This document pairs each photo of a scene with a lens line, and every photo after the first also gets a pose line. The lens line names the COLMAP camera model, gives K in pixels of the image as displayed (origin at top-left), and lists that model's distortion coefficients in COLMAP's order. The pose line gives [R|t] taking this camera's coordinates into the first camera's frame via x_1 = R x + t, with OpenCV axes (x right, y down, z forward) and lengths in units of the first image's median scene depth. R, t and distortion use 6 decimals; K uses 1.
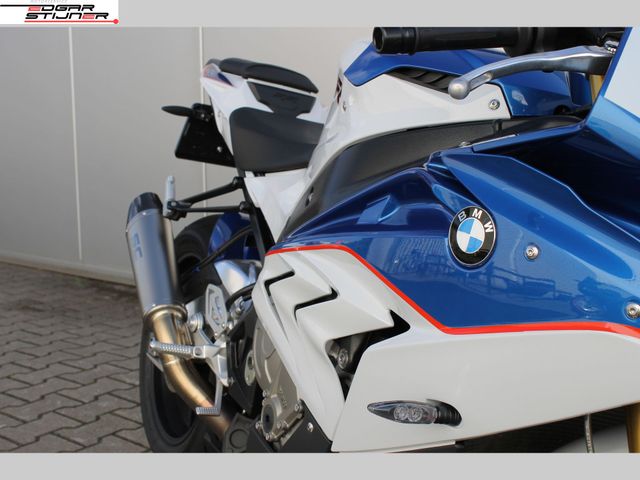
lens RADIAL K [[837.5, 0, 320.0], [0, 837.5, 240.0], [0, 0, 1]] dist [-0.047573, 0.037841]
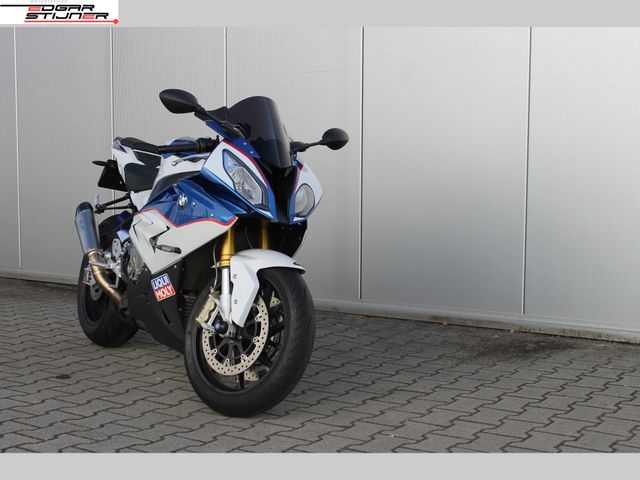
lens RADIAL K [[944.5, 0, 320.0], [0, 944.5, 240.0], [0, 0, 1]] dist [0.015304, -0.030706]
pose [[0.997146, 0.002842, 0.075450, 0.229935], [0.001713, 0.998183, -0.060232, 0.206123], [-0.075484, 0.060189, 0.995329, -1.587314]]
